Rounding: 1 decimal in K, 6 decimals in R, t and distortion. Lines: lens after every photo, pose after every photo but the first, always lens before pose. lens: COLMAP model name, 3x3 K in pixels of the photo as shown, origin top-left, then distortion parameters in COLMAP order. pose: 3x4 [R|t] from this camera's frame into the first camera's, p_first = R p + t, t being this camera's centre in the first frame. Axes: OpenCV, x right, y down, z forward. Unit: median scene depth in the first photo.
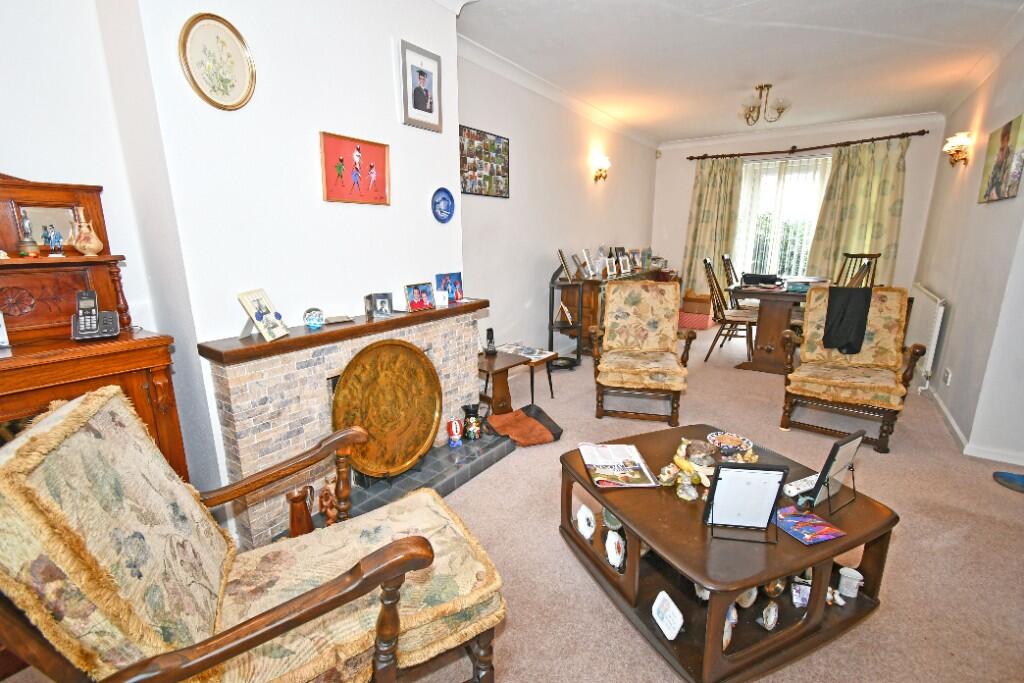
lens RADIAL K [[461.0, 0, 512.2], [0, 461.0, 343.3], [0, 0, 1]] dist [0.000284, -0.000013]
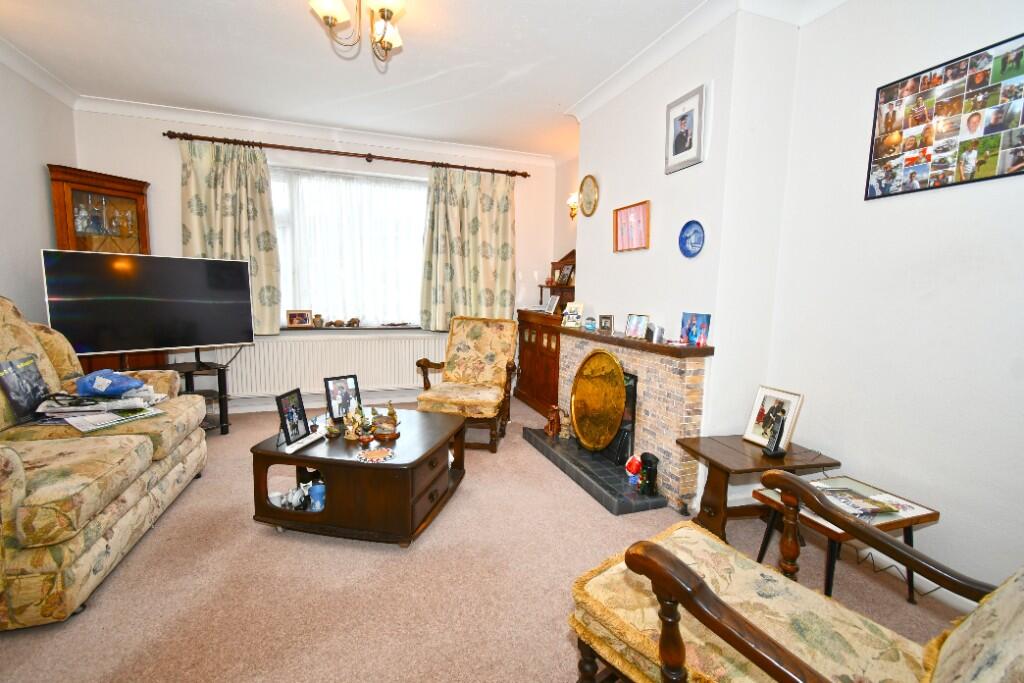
lens RADIAL K [[461.0, 0, 512.0], [0, 461.0, 338.4], [0, 0, 1]] dist [0.000284, -0.000013]
pose [[-0.587337, 0.074490, -0.805907, 0.823831], [-0.202166, 0.950687, 0.235208, -0.256173], [0.783686, 0.301073, -0.543315, 1.286937]]
